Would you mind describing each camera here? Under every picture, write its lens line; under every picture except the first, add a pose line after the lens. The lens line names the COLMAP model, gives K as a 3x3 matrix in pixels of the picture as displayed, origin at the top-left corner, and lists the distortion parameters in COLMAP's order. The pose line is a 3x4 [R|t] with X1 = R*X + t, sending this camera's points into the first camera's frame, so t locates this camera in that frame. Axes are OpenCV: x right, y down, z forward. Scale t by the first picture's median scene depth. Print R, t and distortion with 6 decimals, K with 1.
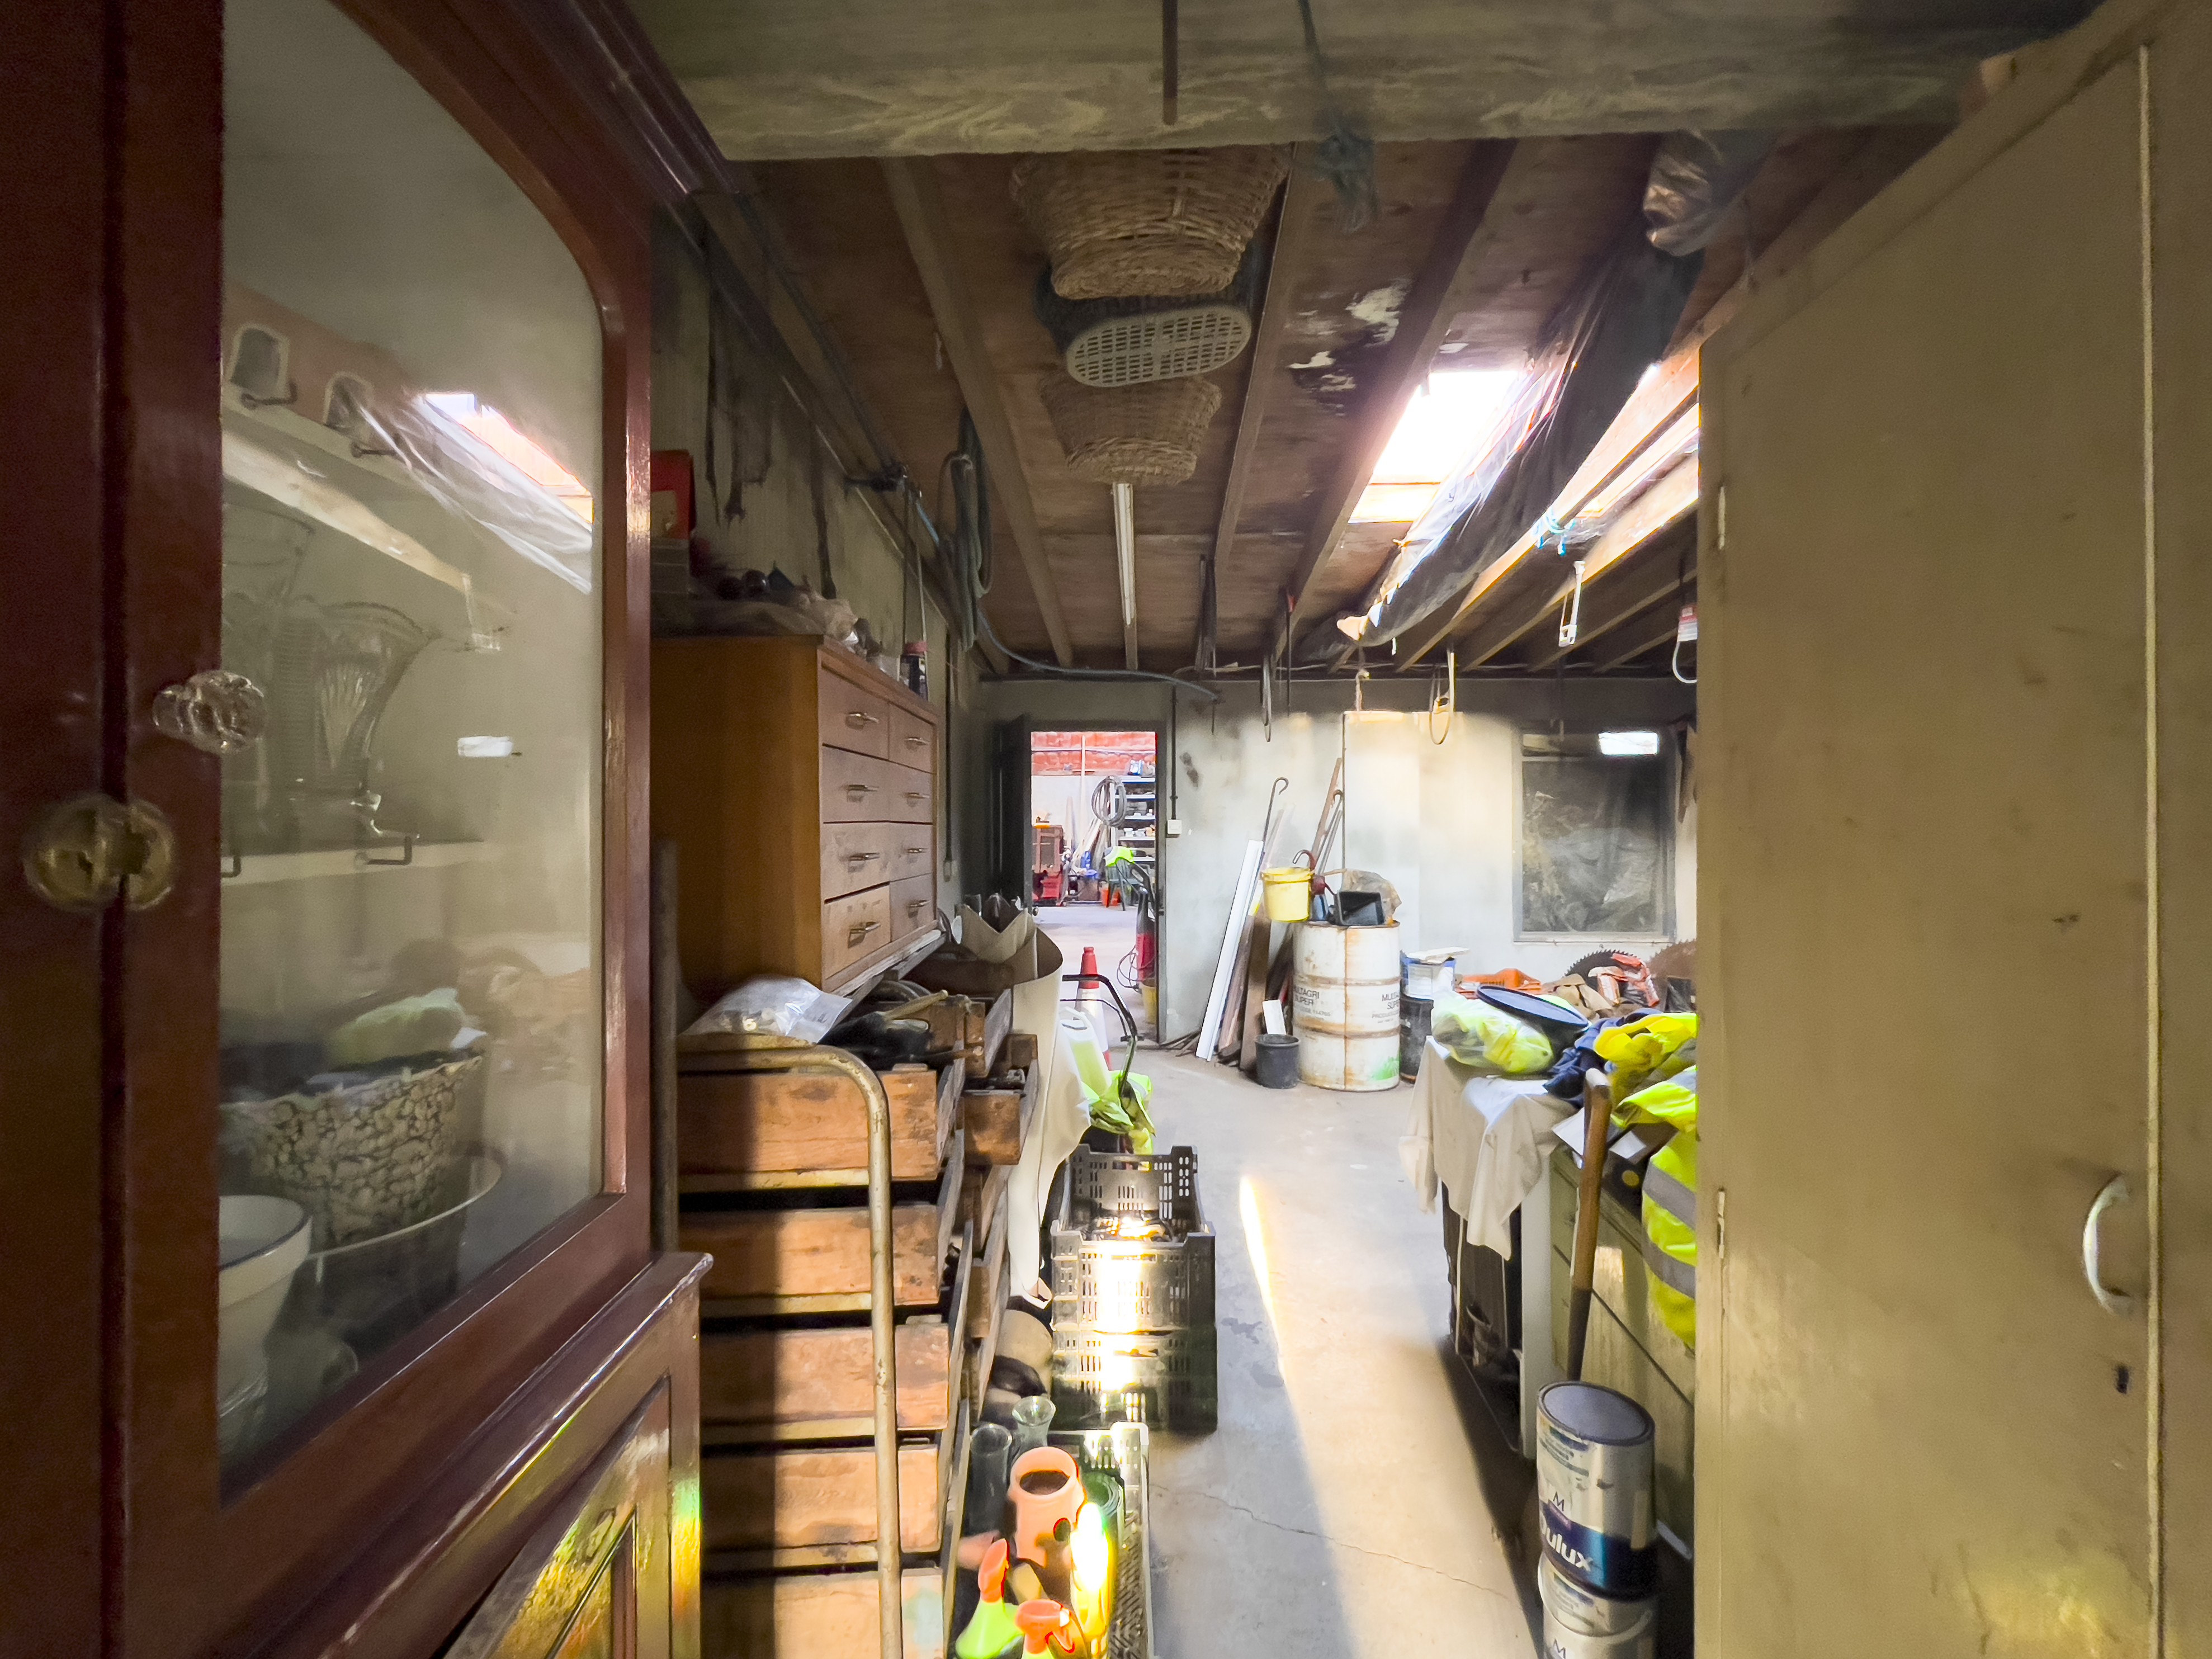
lens RADIAL K [[897.1, 0, 1106.6], [0, 897.1, 817.7], [0, 0, 1]] dist [-0.001875, -0.000082]
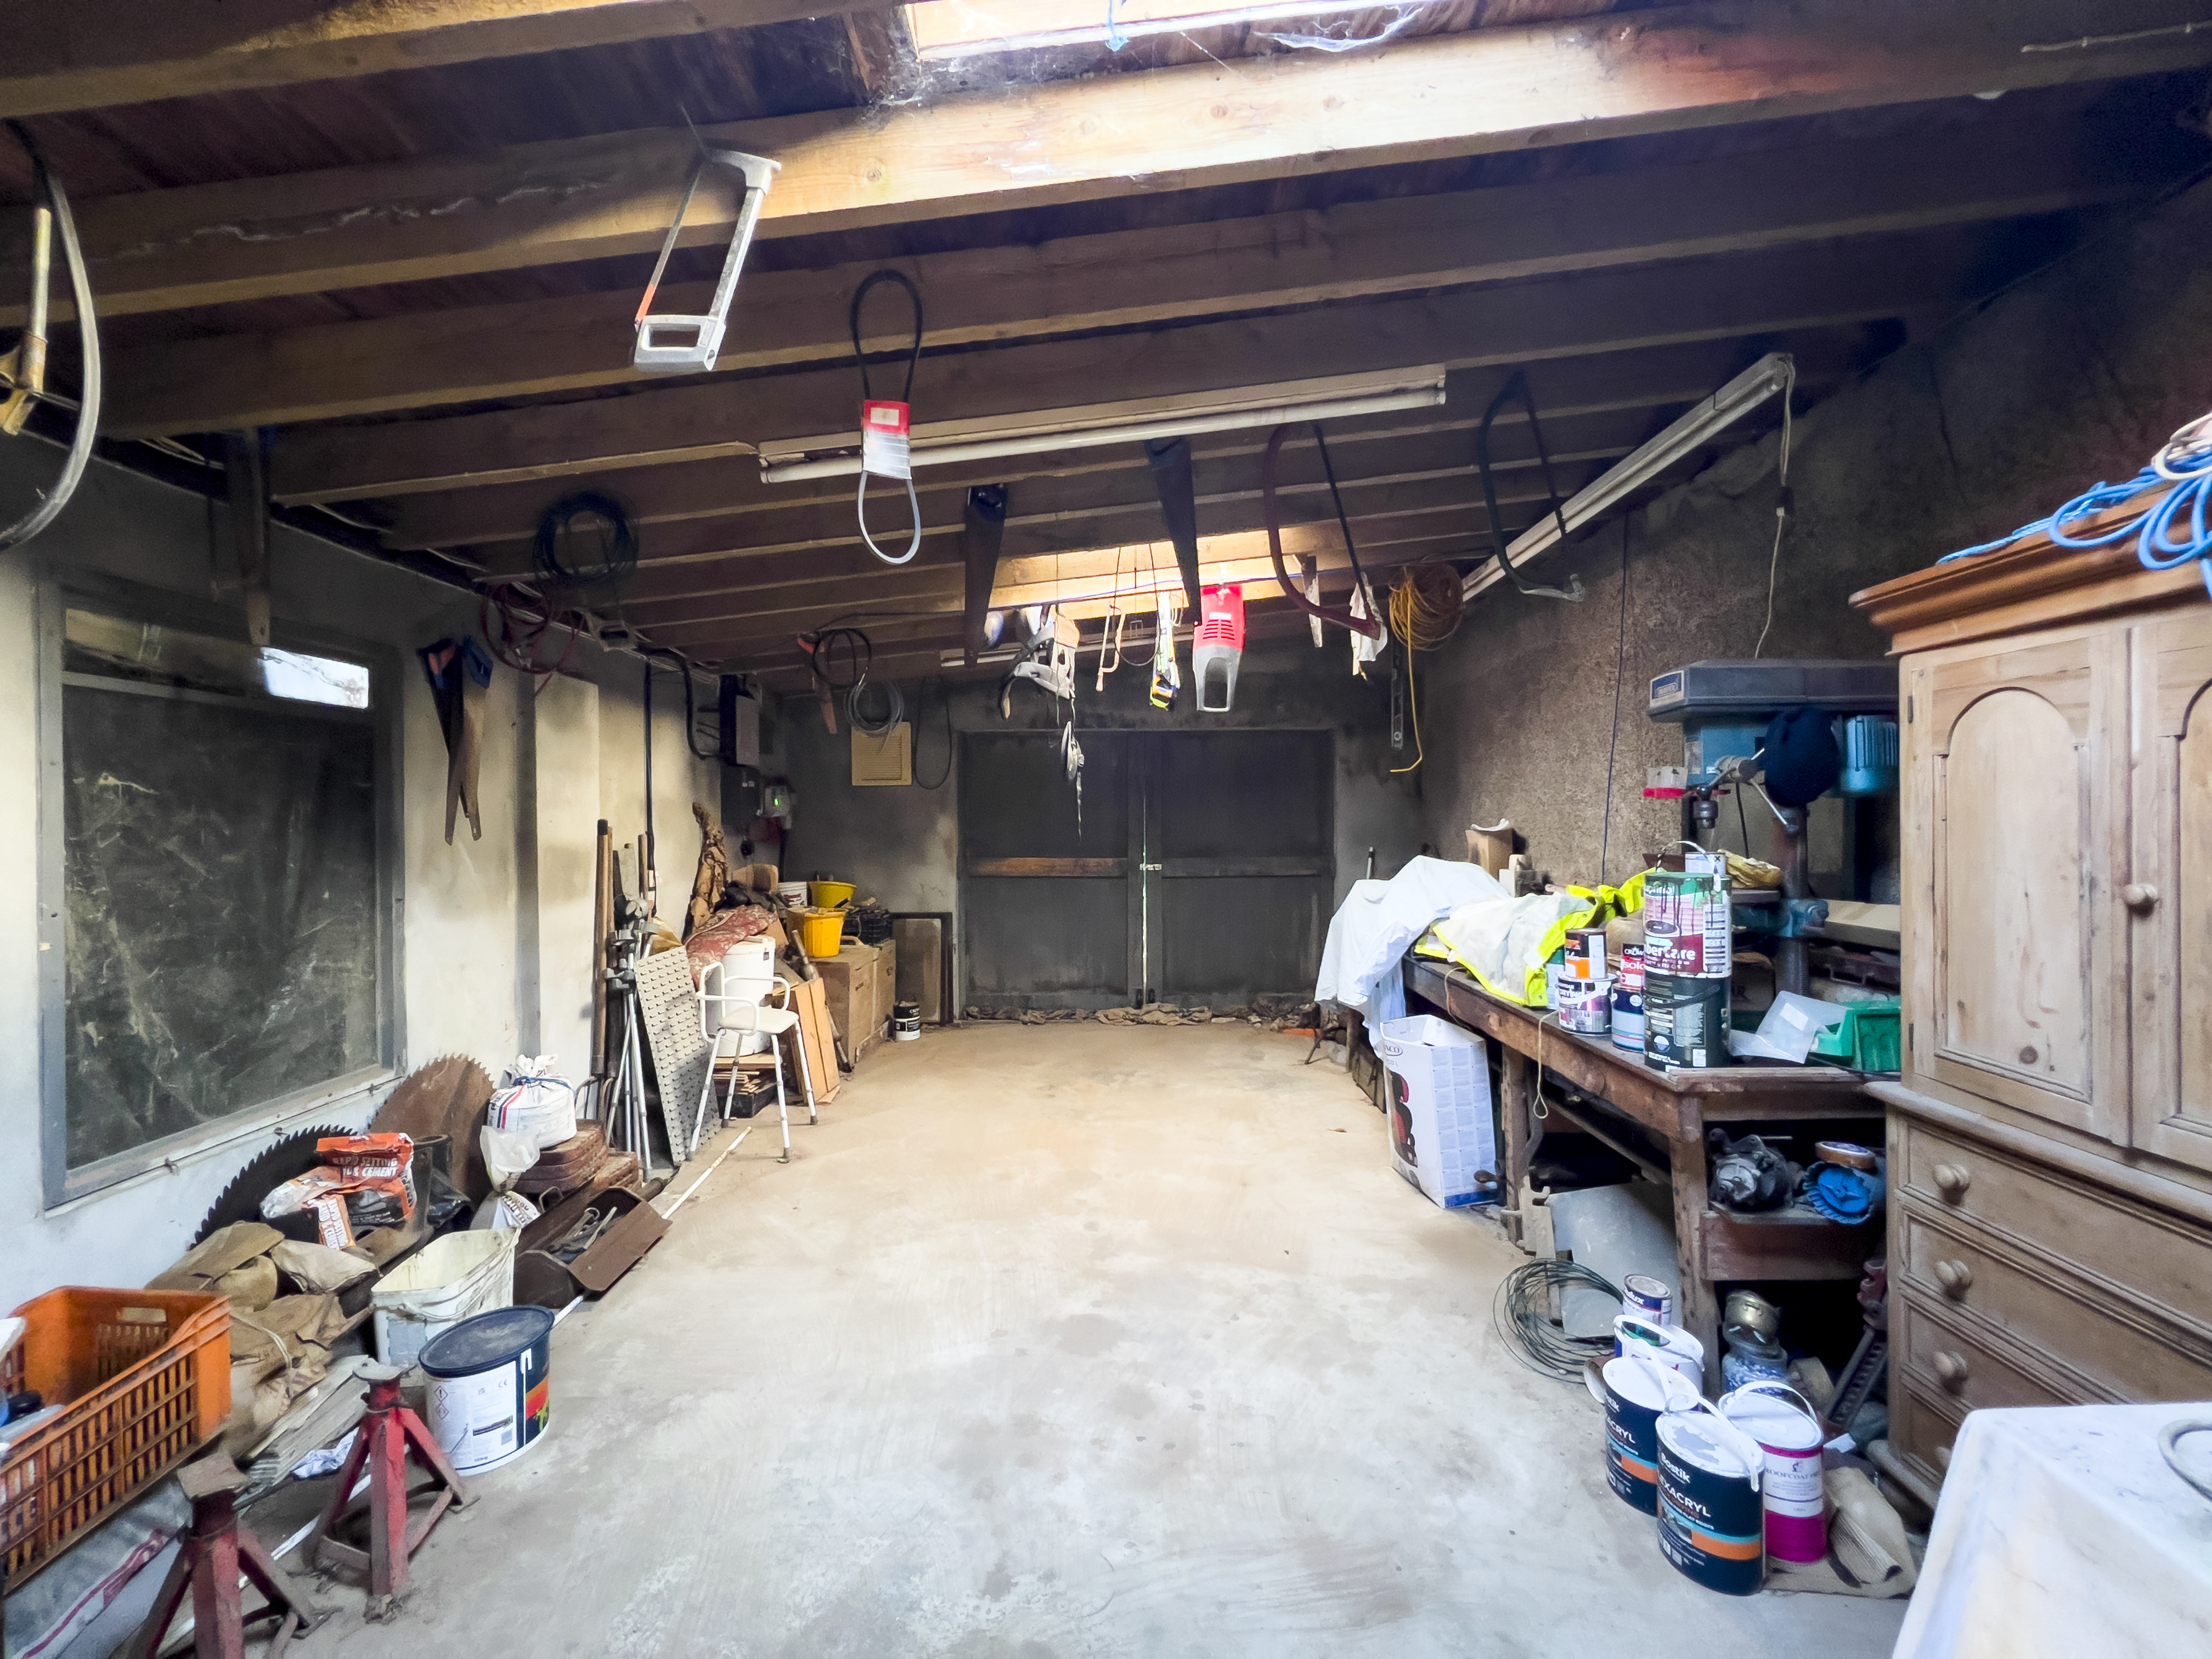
lens RADIAL K [[888.0, 0, 1110.7], [0, 888.0, 828.4], [0, 0, 1]] dist [0.000239, -0.000225]
pose [[-0.021561, -0.005968, 0.999750, 0.107961], [0.006620, 0.999959, 0.006112, -0.005447], [-0.999746, 0.006750, -0.021520, 0.597925]]
